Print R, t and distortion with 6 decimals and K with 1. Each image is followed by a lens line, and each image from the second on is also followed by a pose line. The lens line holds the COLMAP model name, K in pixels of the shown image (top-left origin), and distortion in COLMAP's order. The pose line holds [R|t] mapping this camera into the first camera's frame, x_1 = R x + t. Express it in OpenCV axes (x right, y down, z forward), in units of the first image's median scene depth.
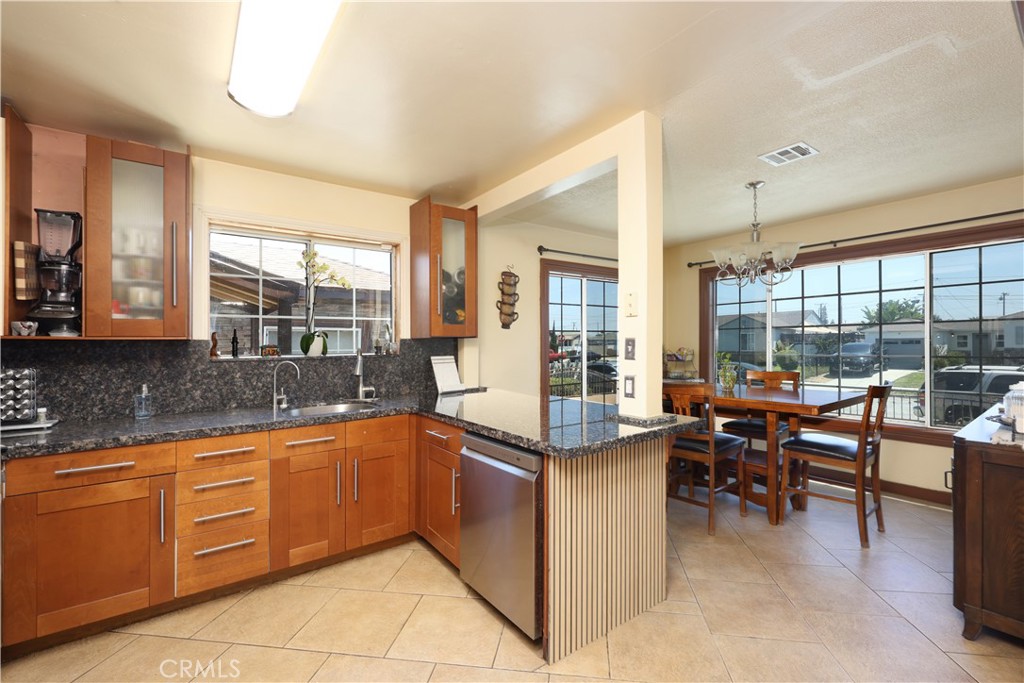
lens RADIAL K [[438.0, 0, 549.7], [0, 438.0, 340.0], [0, 0, 1]] dist [0.000023, 0.000156]
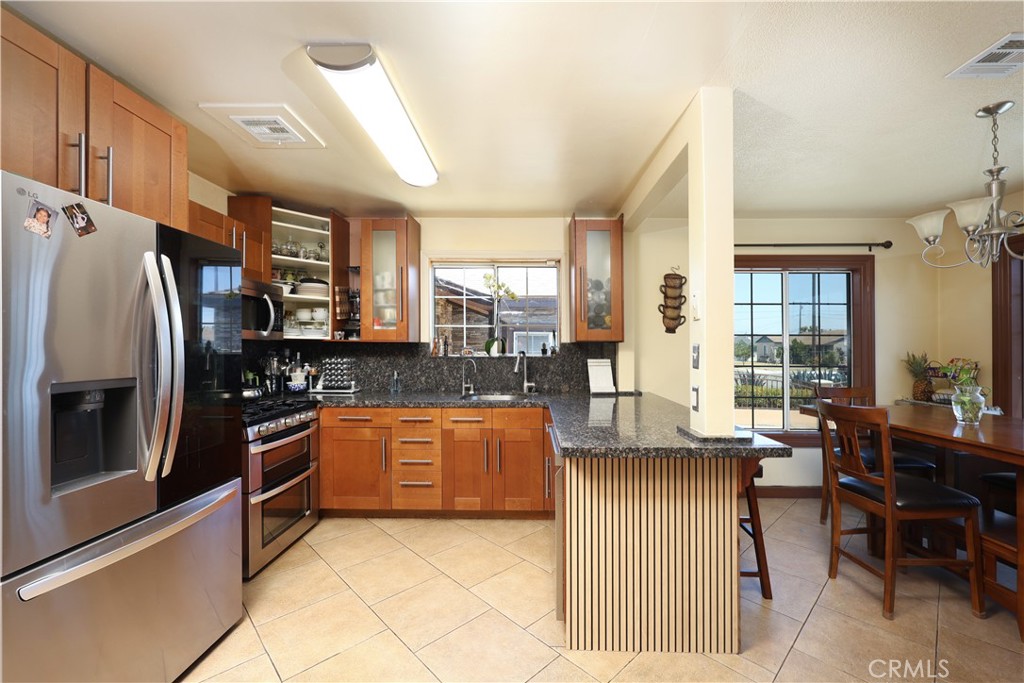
lens RADIAL K [[440.6, 0, 525.9], [0, 440.6, 344.4], [0, 0, 1]] dist [0.000487, 0.000161]
pose [[0.778562, 0.009971, -0.627488, 0.361120], [-0.008743, 0.999949, 0.005042, -0.004169], [0.627506, 0.001561, 0.778610, 0.061461]]
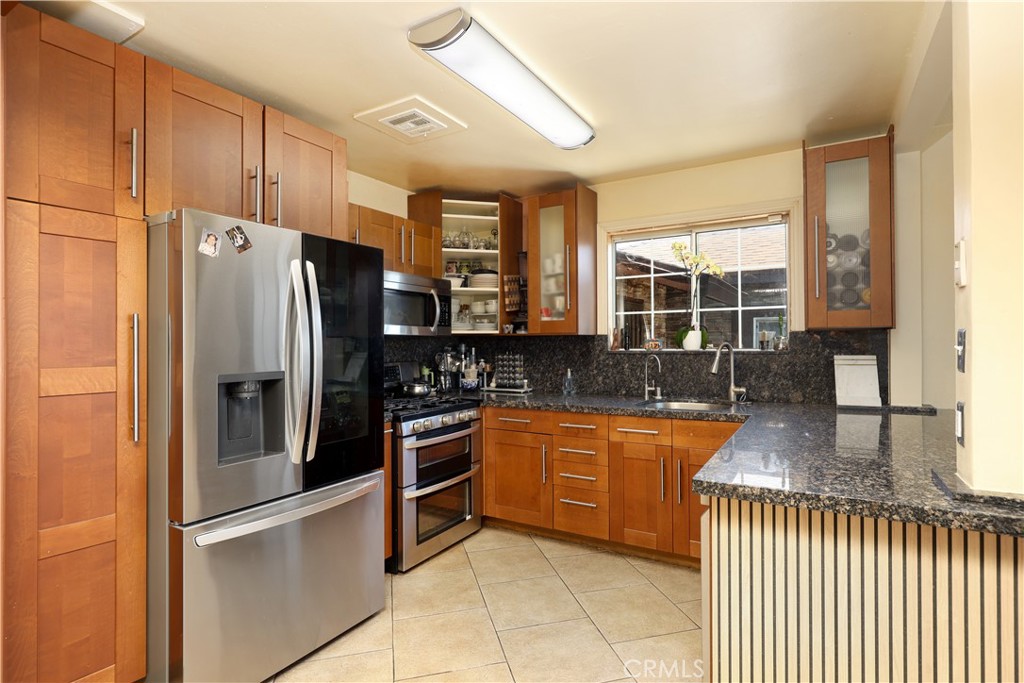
lens RADIAL K [[530.6, 0, 491.2], [0, 530.6, 337.9], [0, 0, 1]] dist [0.002443, 0.000239]
pose [[0.331957, 0.000978, -0.943294, 0.448371], [0.012625, 0.999905, 0.005480, -0.003463], [0.943210, -0.013728, 0.331913, 0.211327]]
